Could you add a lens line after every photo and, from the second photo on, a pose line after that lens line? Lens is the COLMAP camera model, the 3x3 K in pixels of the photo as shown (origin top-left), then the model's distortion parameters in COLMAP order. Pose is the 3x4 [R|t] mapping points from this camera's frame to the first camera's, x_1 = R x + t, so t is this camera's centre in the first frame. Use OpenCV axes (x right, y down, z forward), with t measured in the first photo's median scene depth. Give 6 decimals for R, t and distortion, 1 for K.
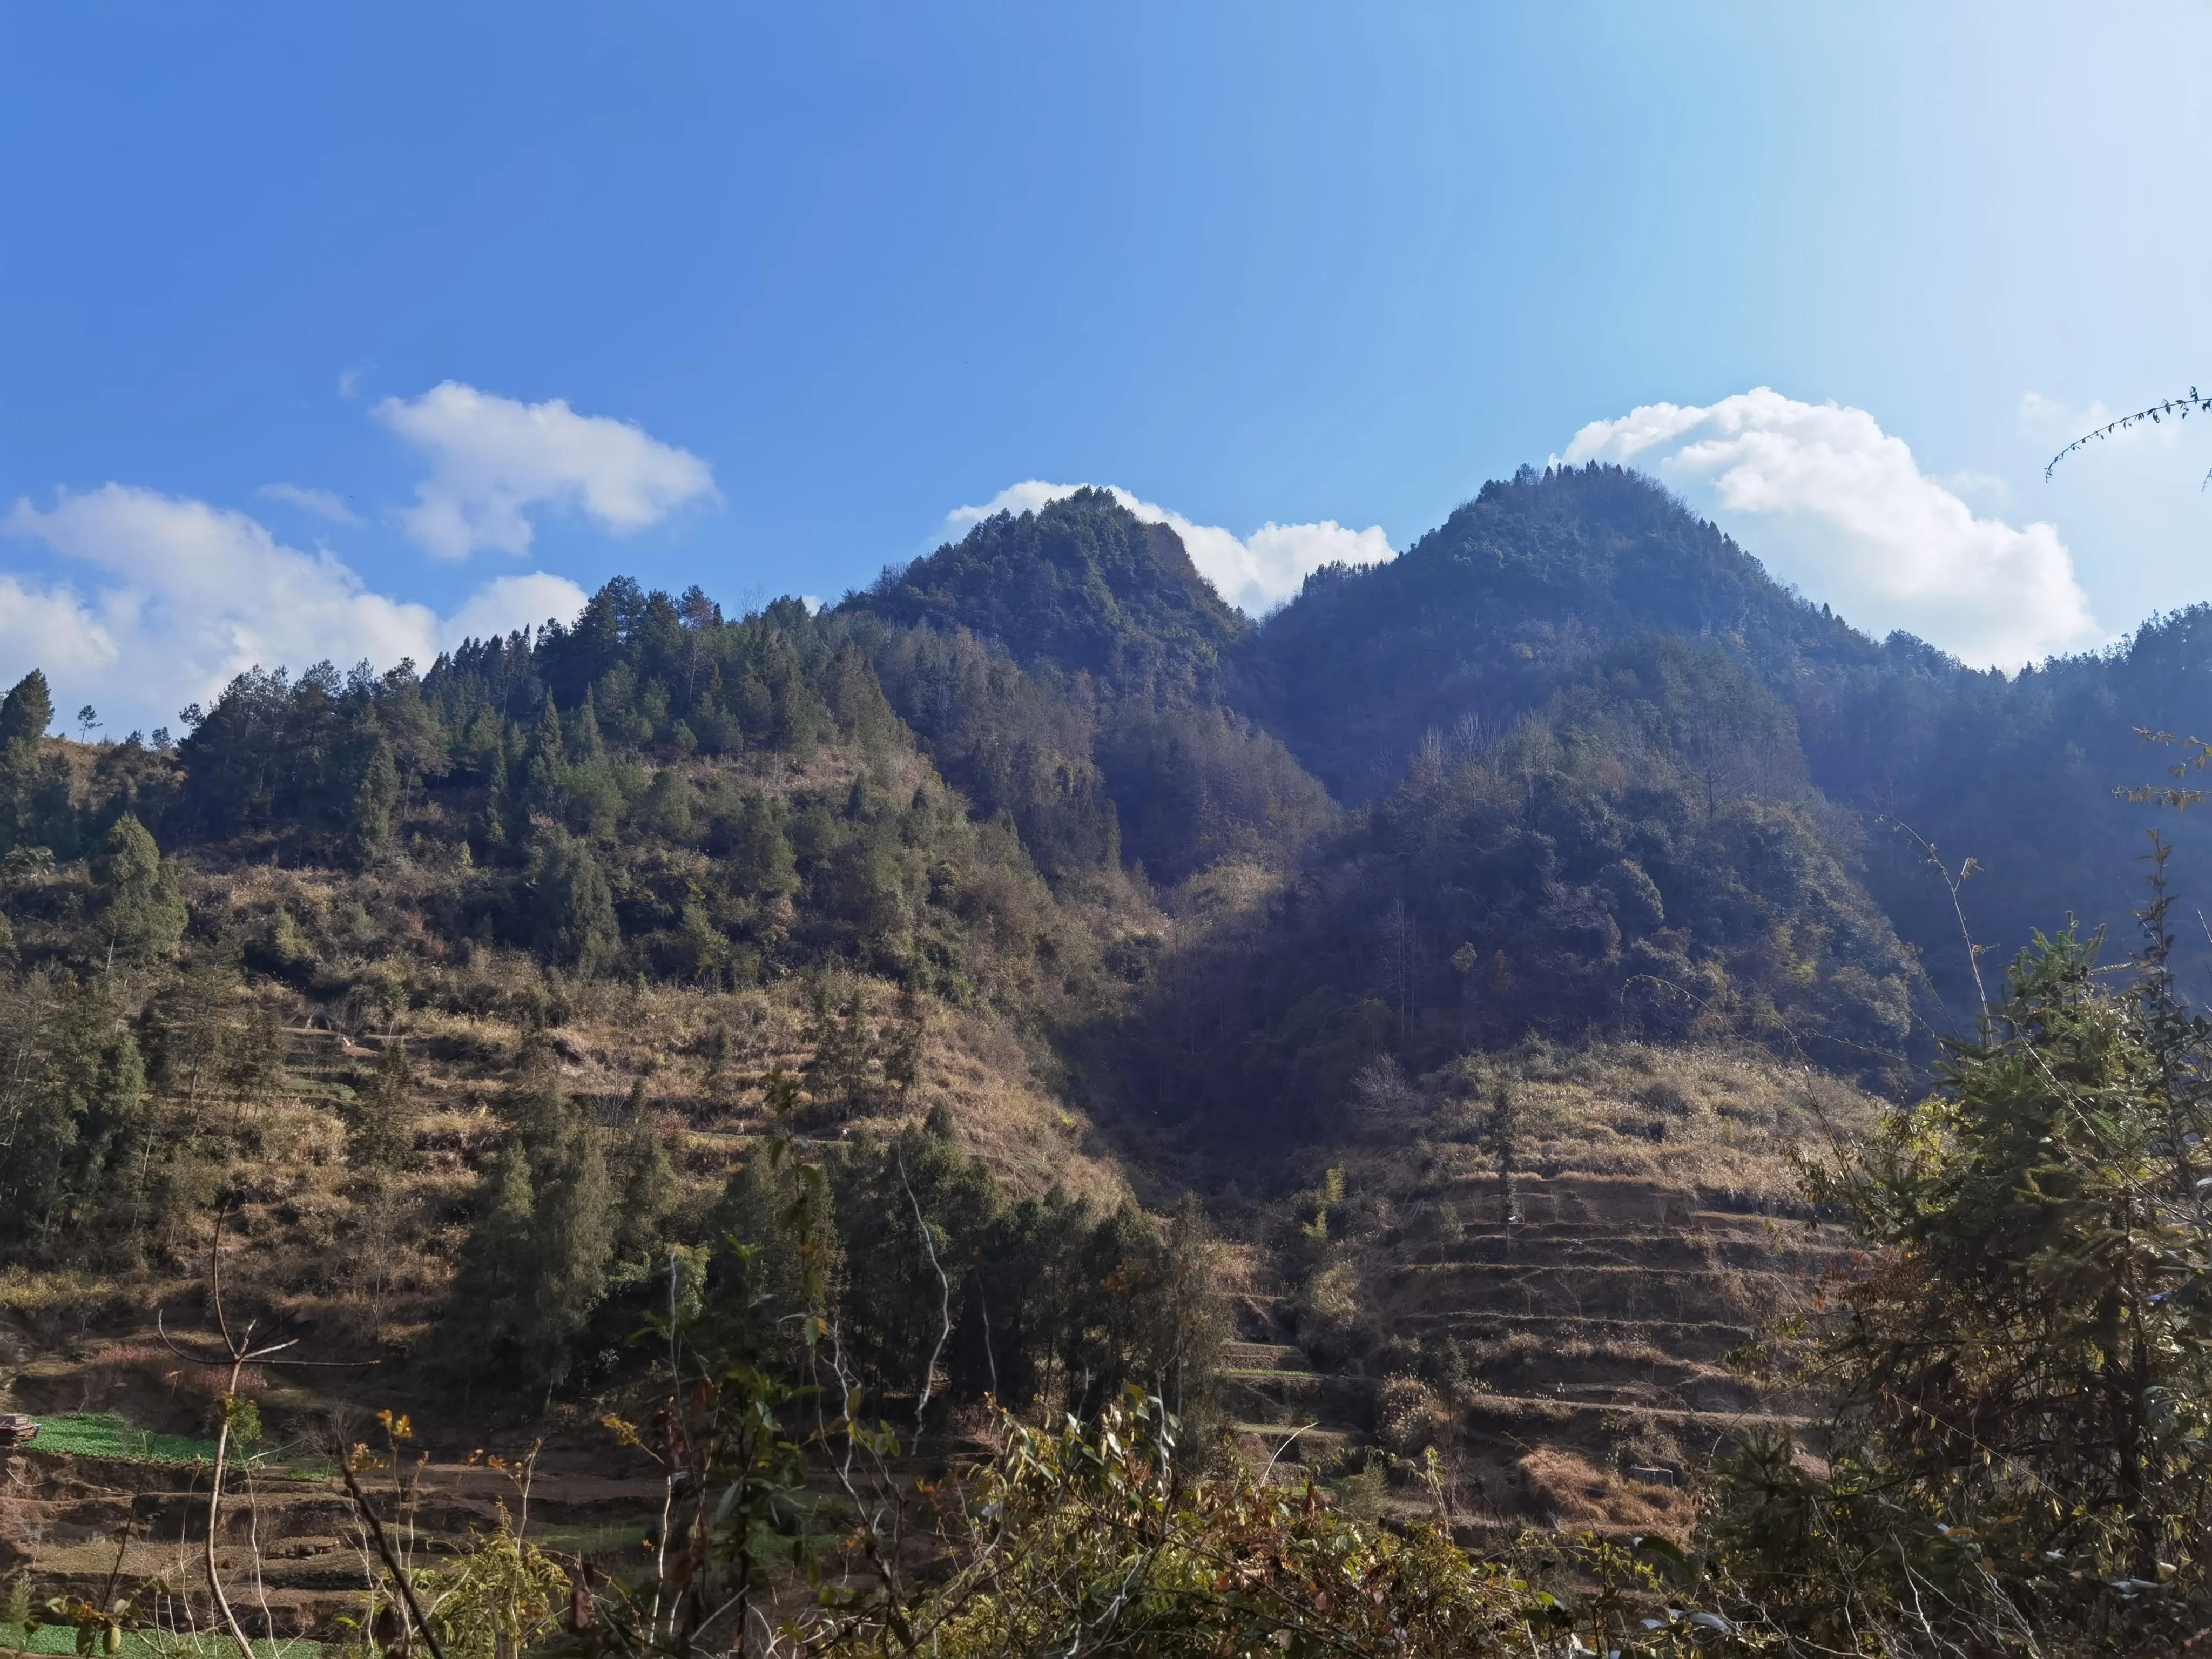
lens RADIAL K [[1708.0, 0, 1106.0], [0, 1708.0, 829.5], [0, 0, 1]] dist [-0.009116, 0.074993]
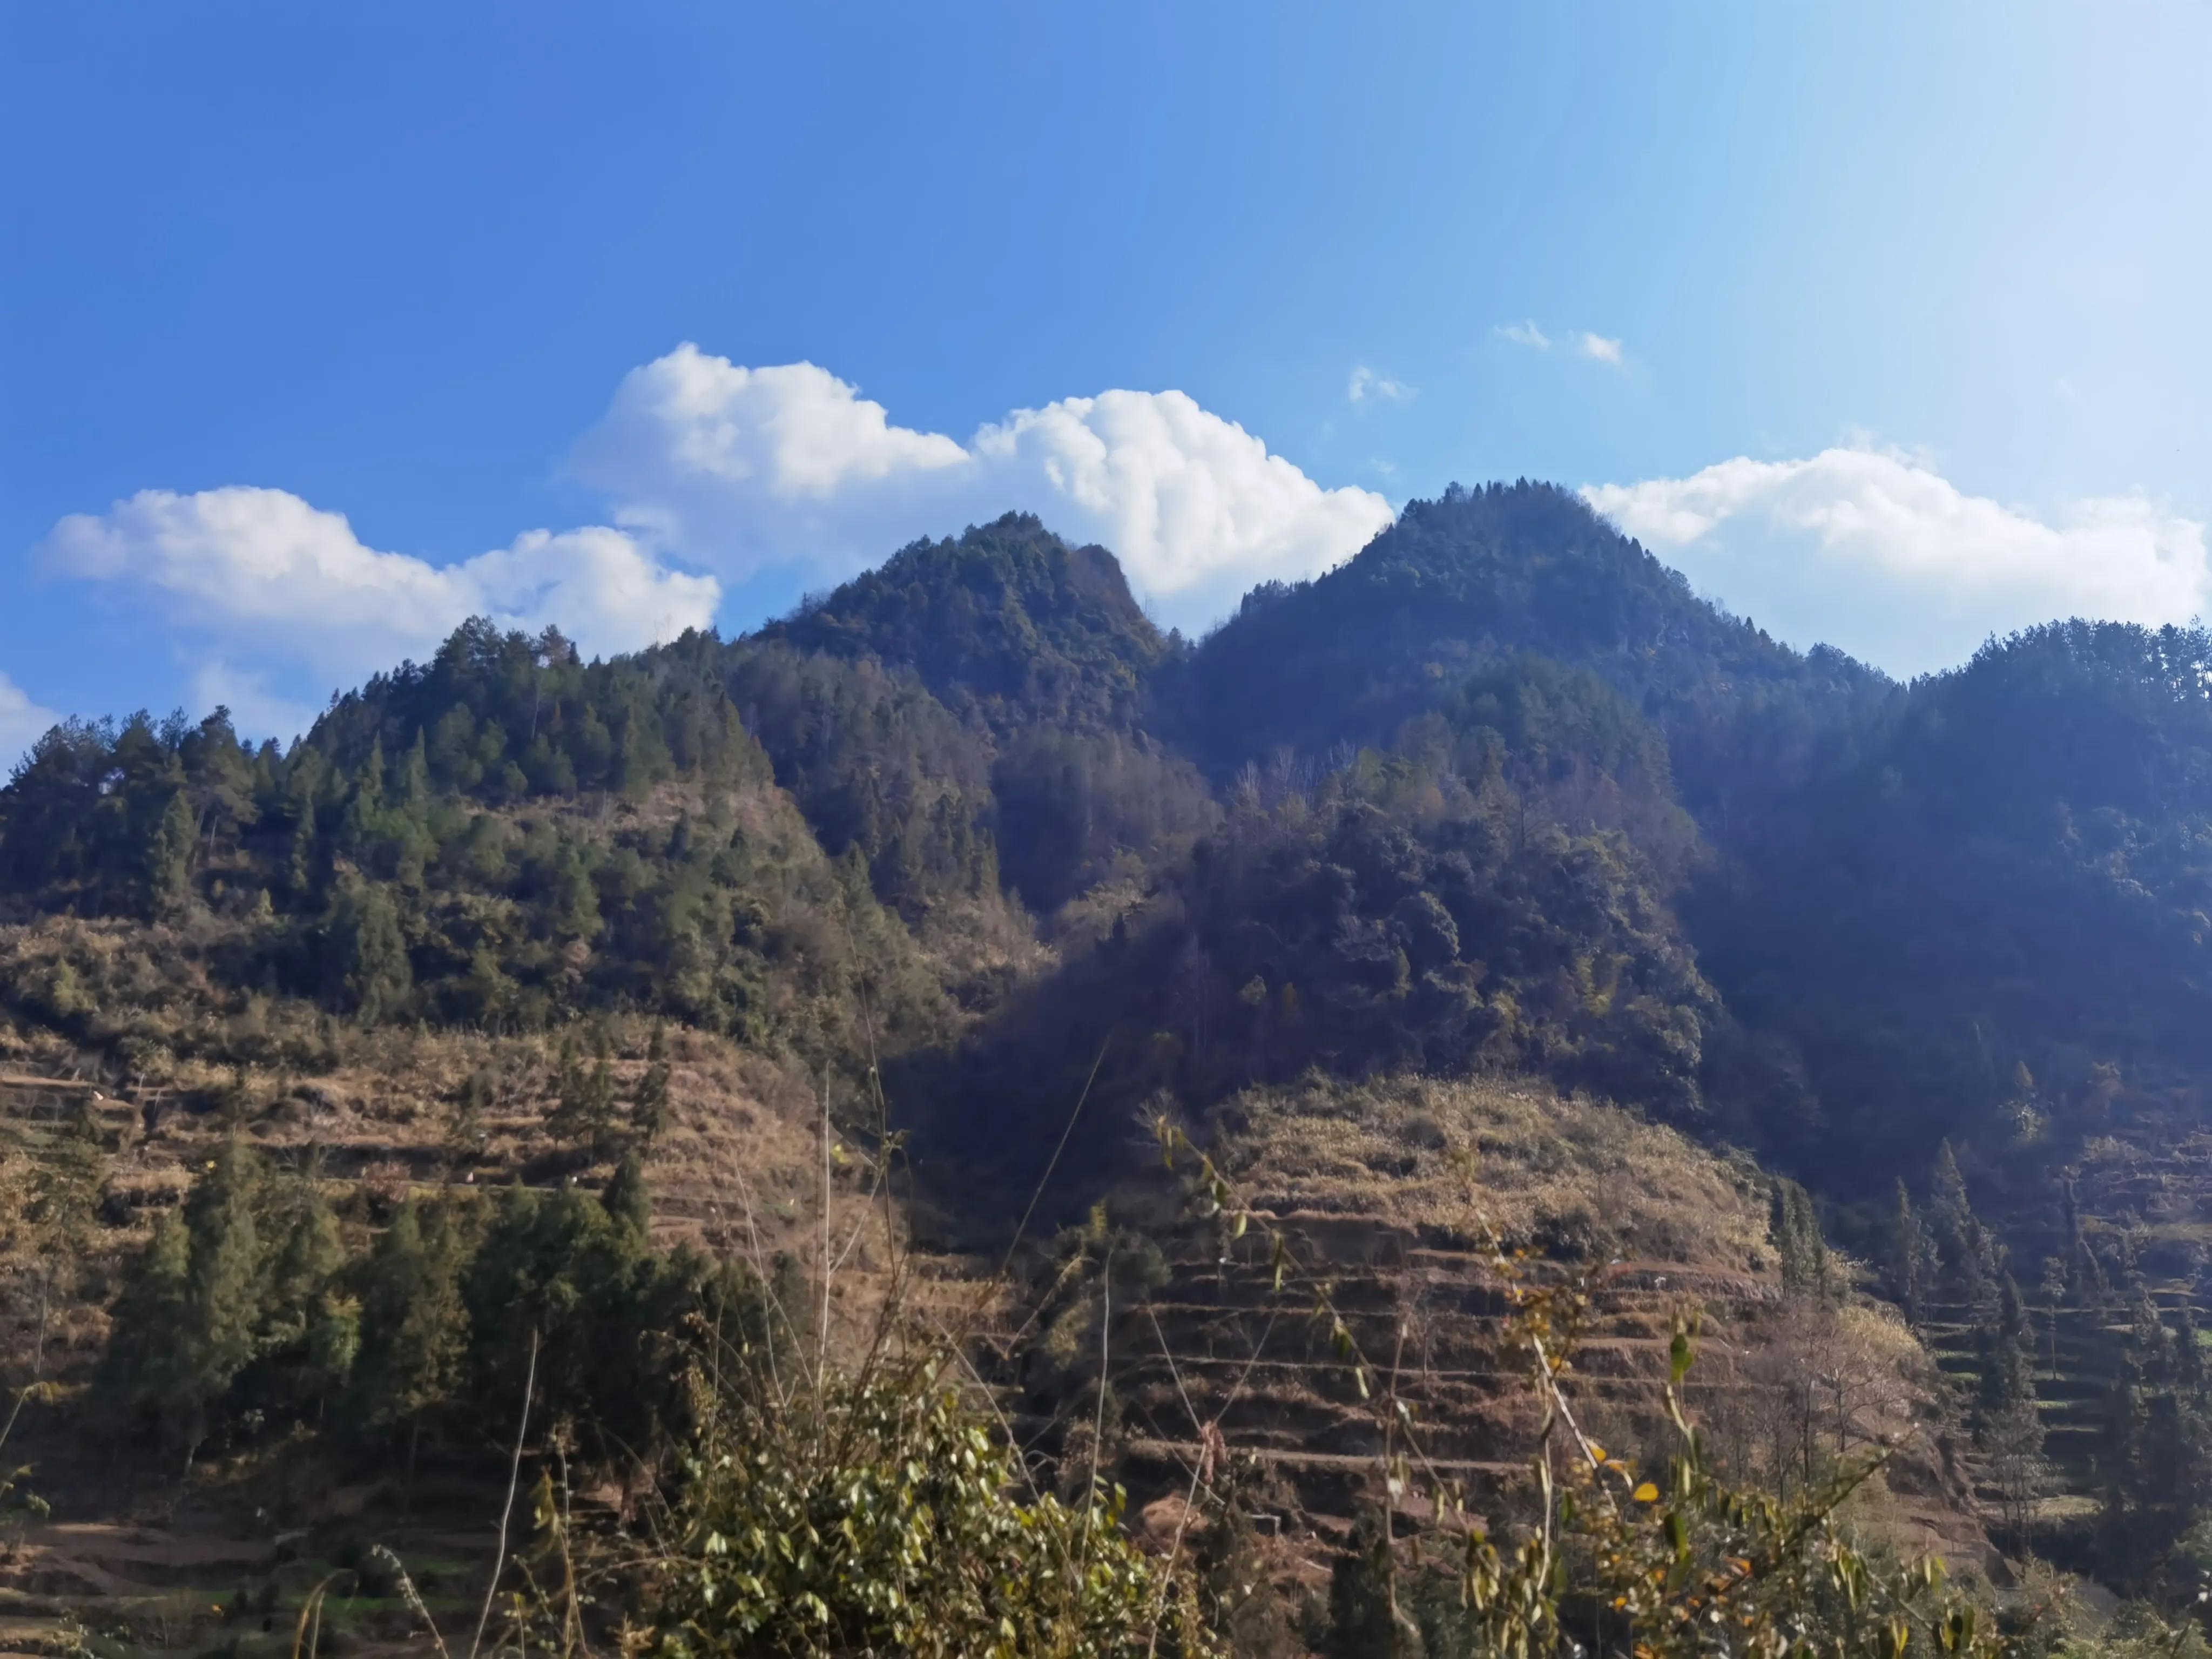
lens RADIAL K [[1700.9, 0, 1106.0], [0, 1700.9, 829.5], [0, 0, 1]] dist [0.023191, -0.010347]
pose [[0.999921, -0.011640, -0.004727, 0.127951], [0.011610, 0.999913, -0.006201, -0.016133], [0.004799, 0.006146, 0.999970, -0.010235]]
